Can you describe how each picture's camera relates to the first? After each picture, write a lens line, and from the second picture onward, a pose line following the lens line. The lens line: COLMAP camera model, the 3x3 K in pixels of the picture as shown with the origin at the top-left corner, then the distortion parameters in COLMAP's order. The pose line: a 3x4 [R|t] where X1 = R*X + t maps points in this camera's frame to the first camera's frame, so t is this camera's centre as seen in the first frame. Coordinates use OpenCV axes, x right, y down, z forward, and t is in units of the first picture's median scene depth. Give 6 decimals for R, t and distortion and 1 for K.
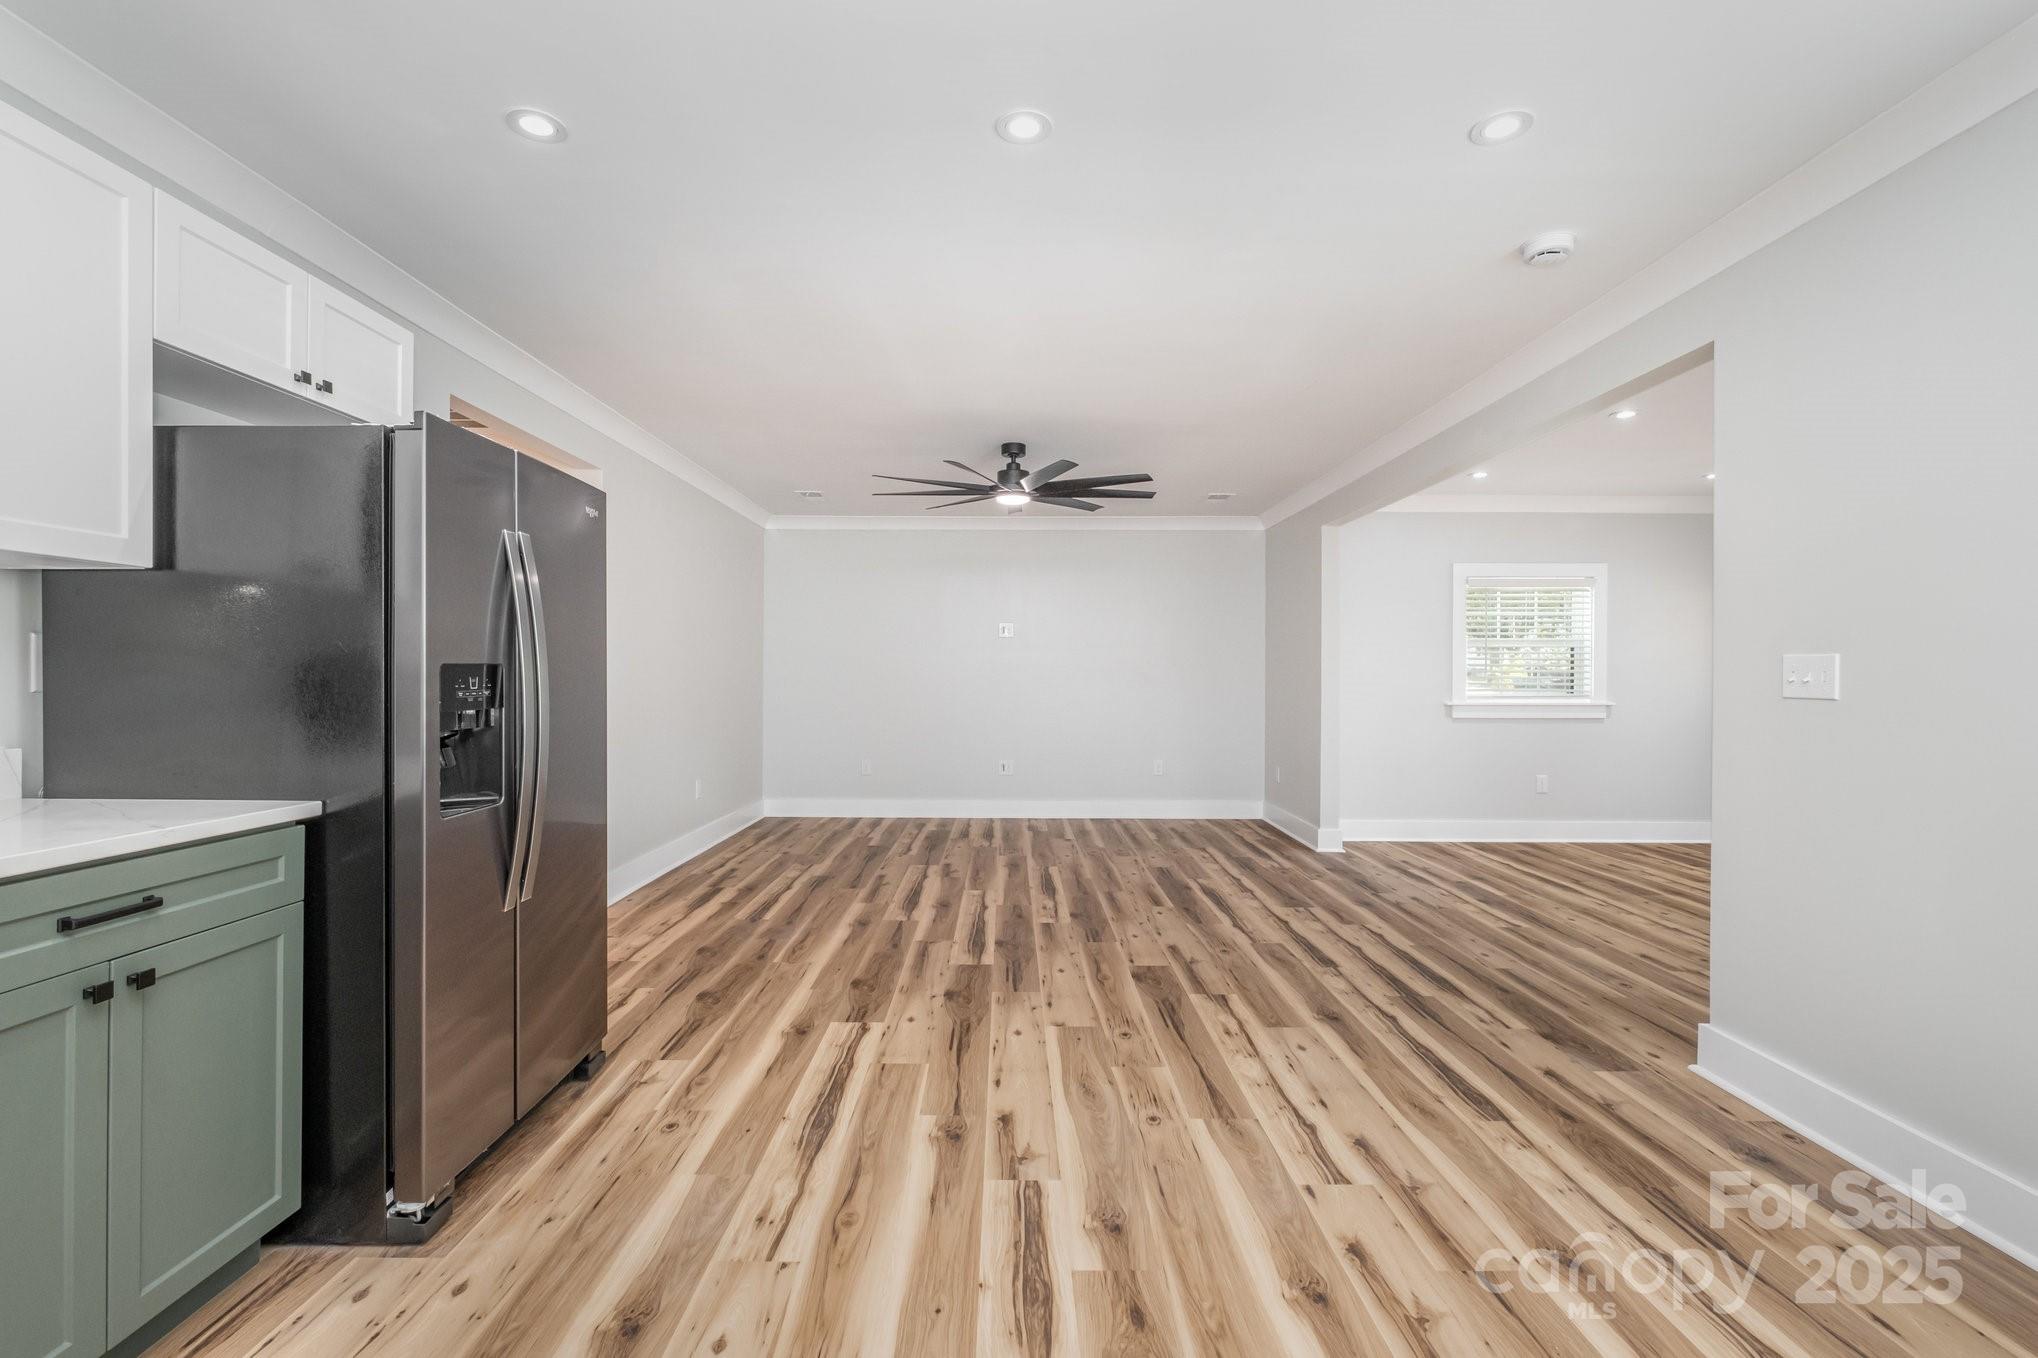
lens RADIAL K [[896.2, 0, 1001.6], [0, 896.2, 670.7], [0, 0, 1]] dist [-0.003330, -0.000899]
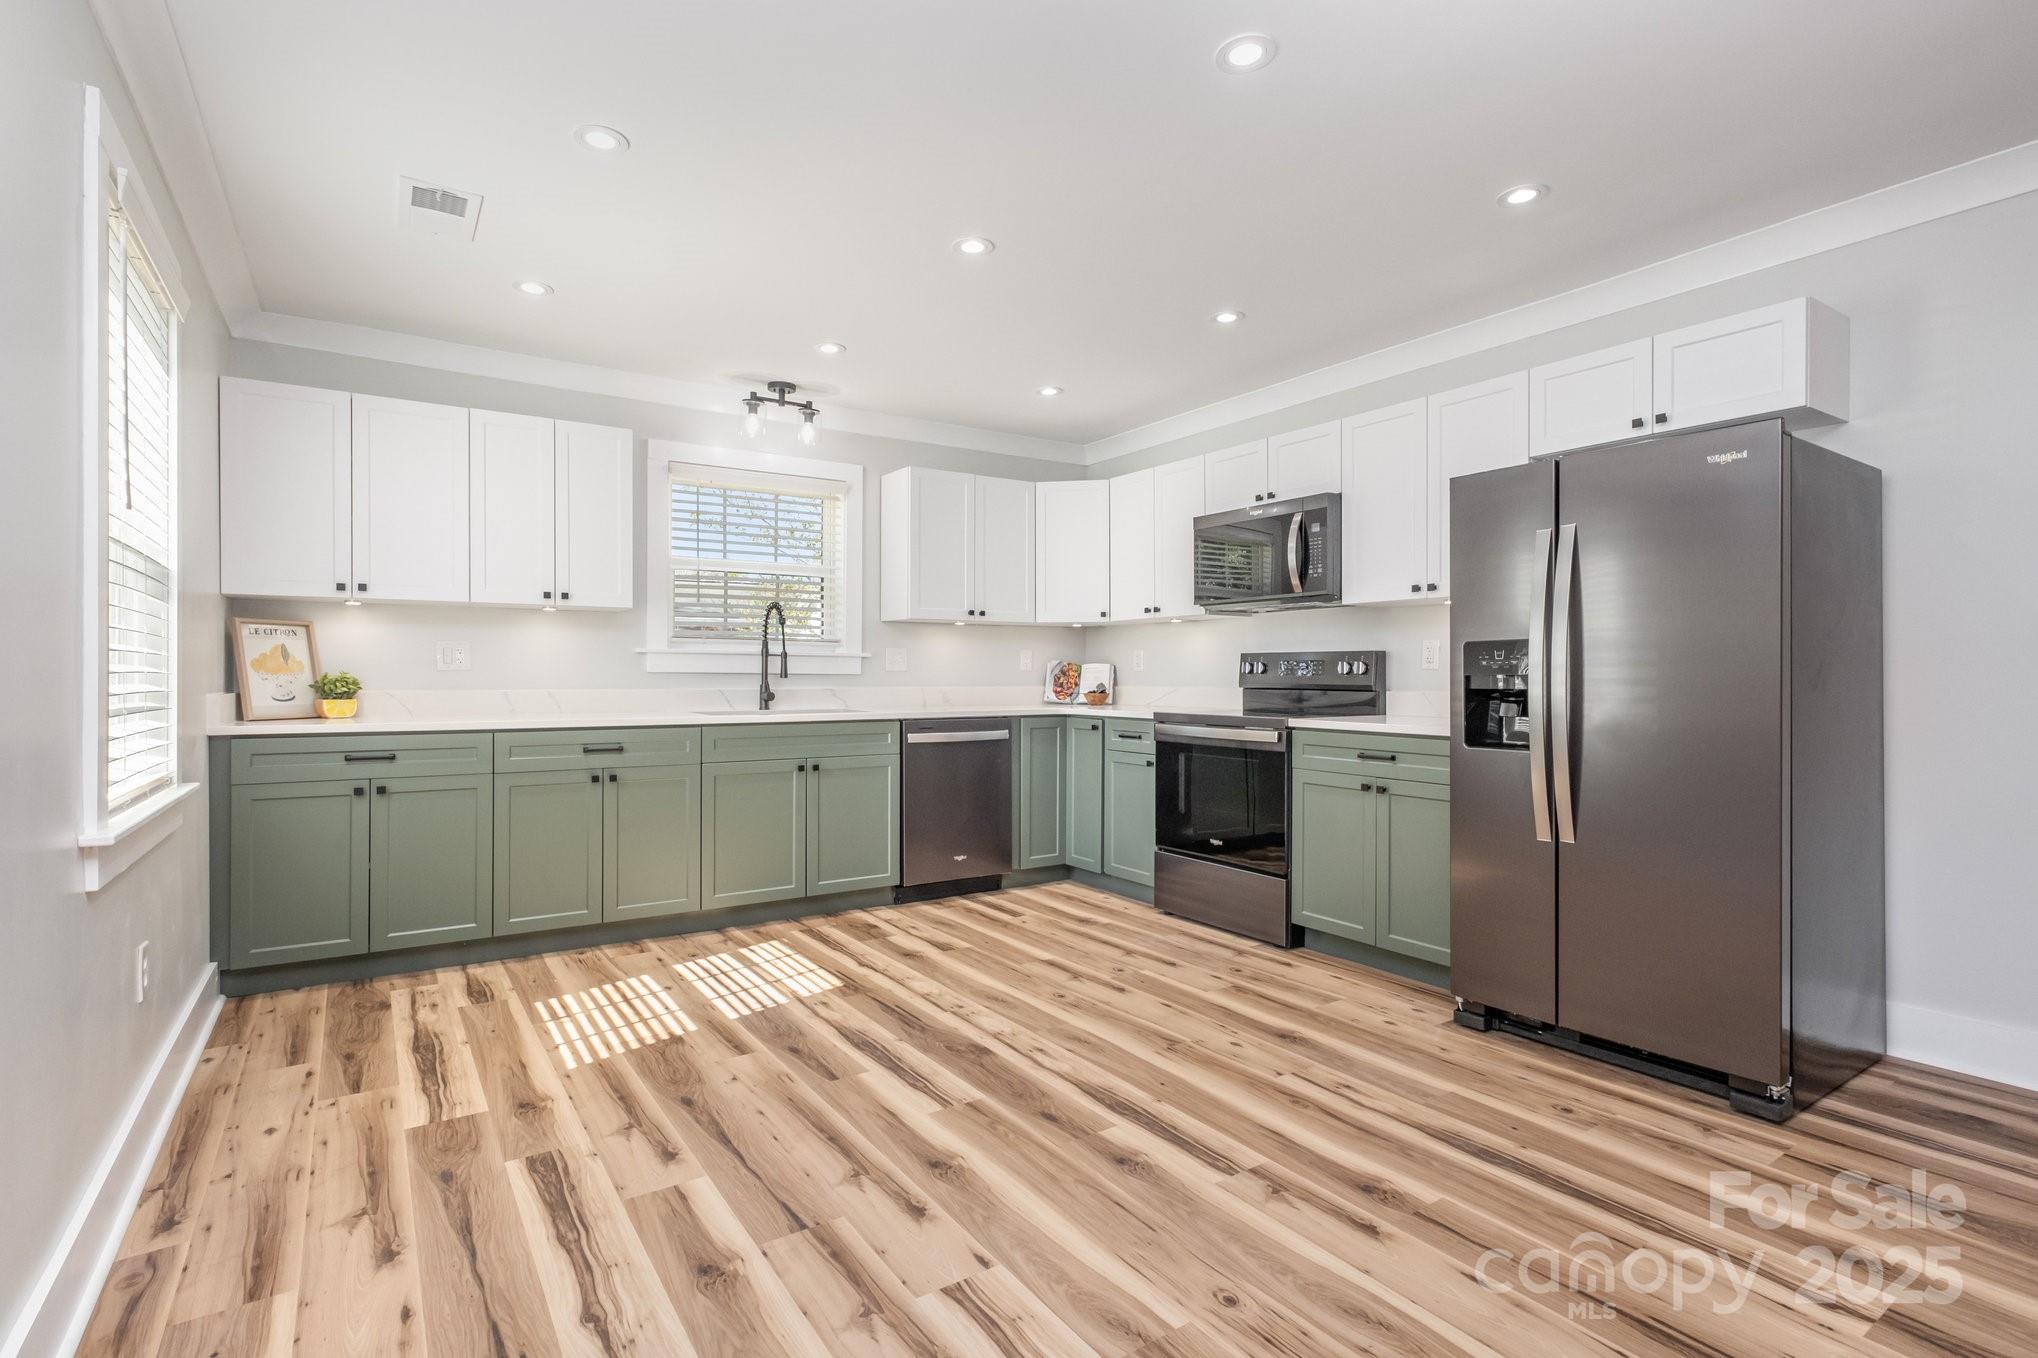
lens RADIAL K [[985.6, 0, 1011.5], [0, 985.6, 679.2], [0, 0, 1]] dist [-0.001066, 0.000351]
pose [[-0.825390, 0.000427, -0.564563, 0.816842], [-0.000884, 0.999998, 0.002048, 0.046073], [0.564563, 0.002190, -0.825387, 1.726525]]
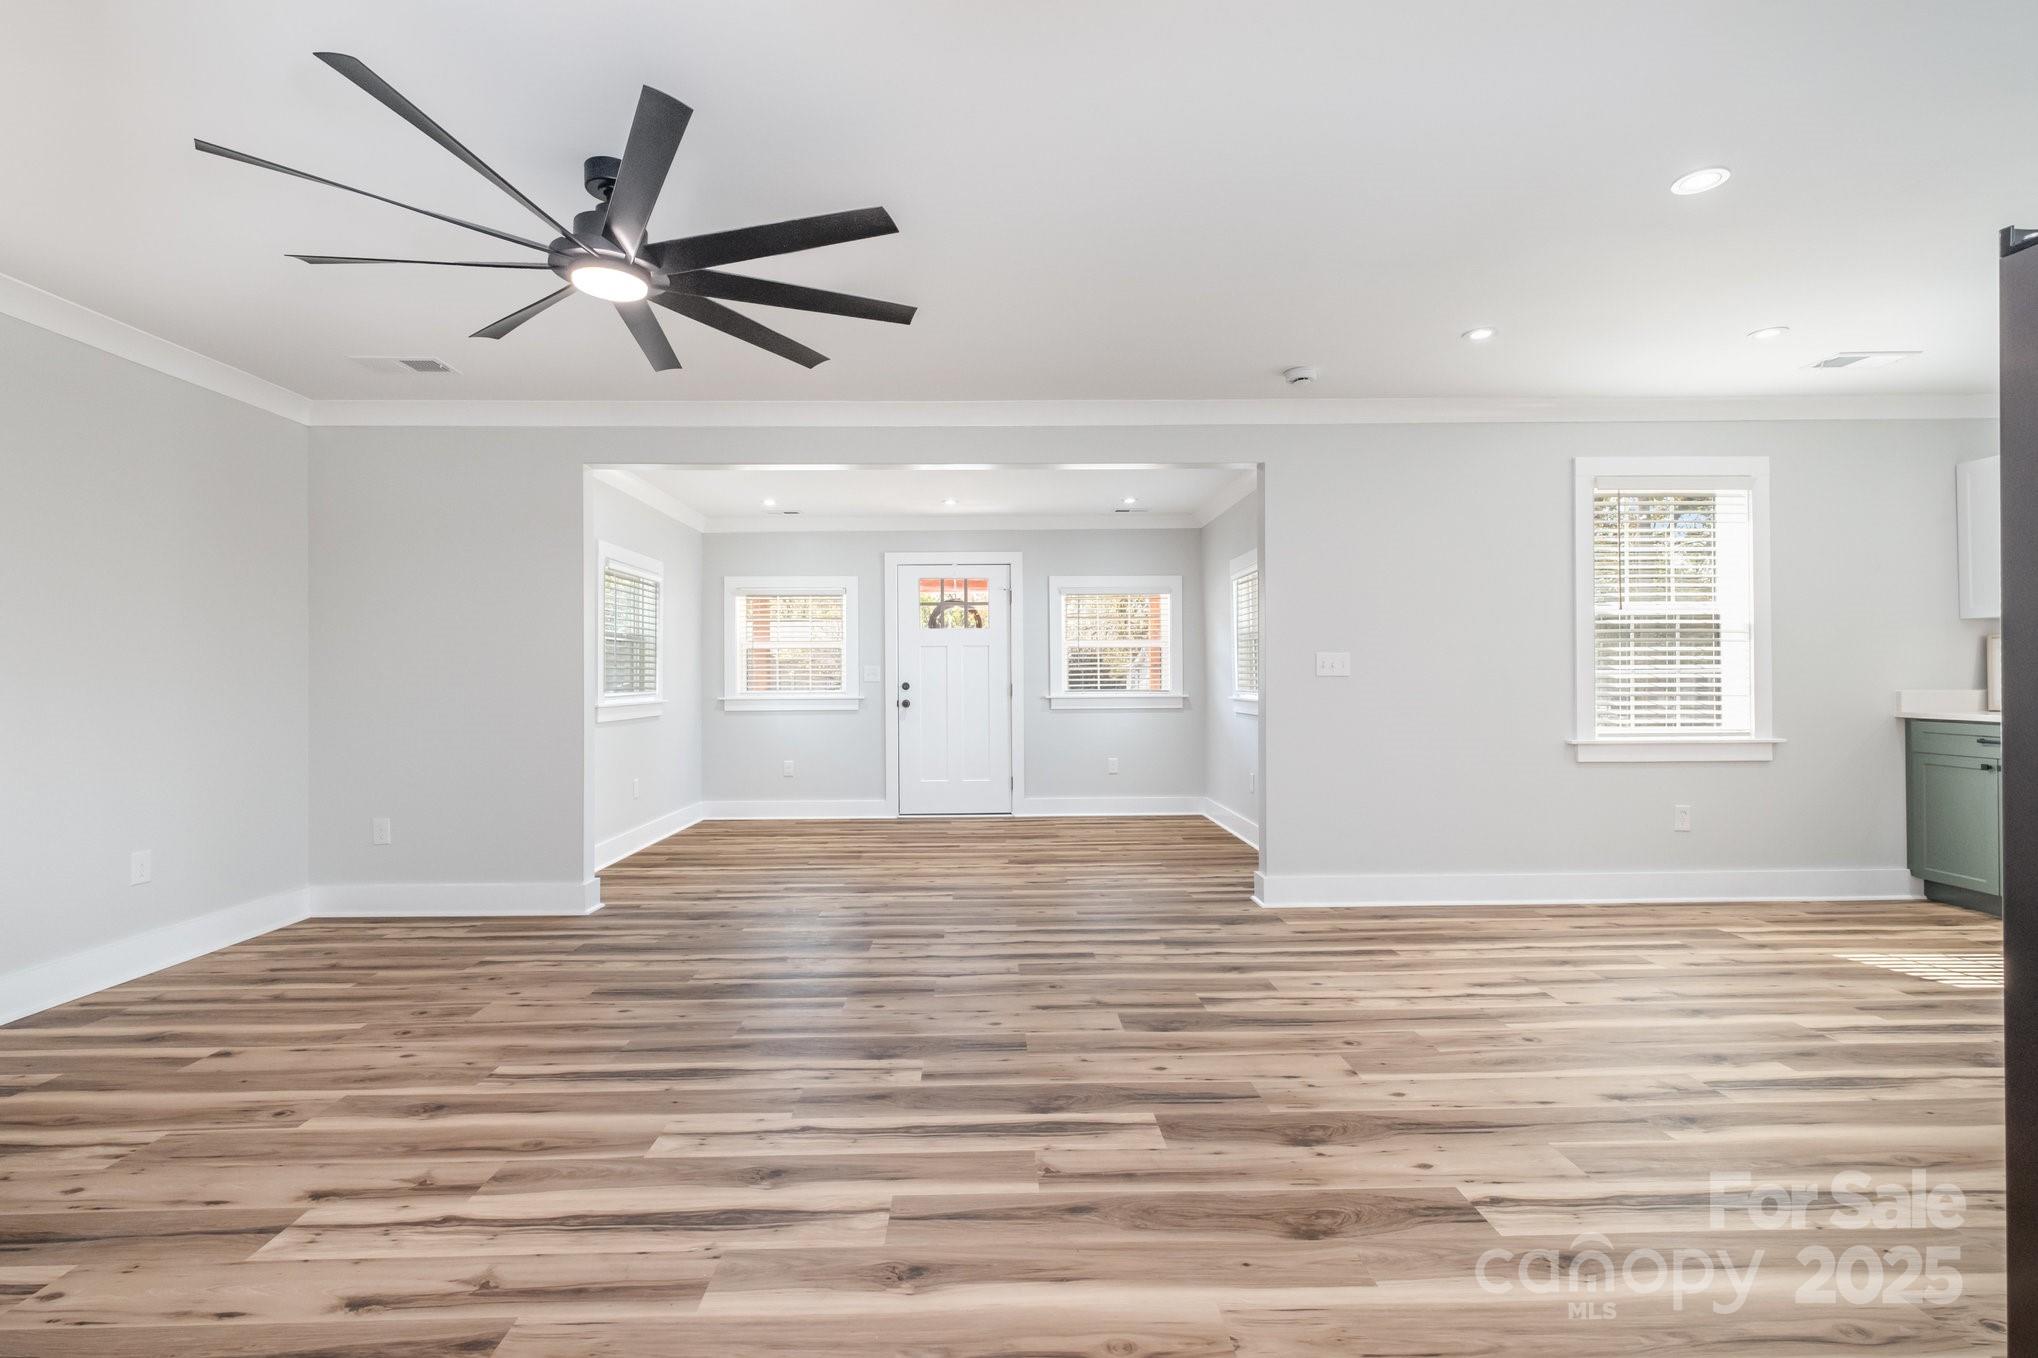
lens RADIAL K [[896.2, 0, 1022.5], [0, 896.2, 683.2], [0, 0, 1]] dist [-0.003330, -0.000899]
pose [[-0.028627, -0.002860, 0.999586, -1.118568], [0.000149, 0.999996, 0.002866, 0.036635], [-0.999590, 0.000231, -0.028627, 1.938559]]
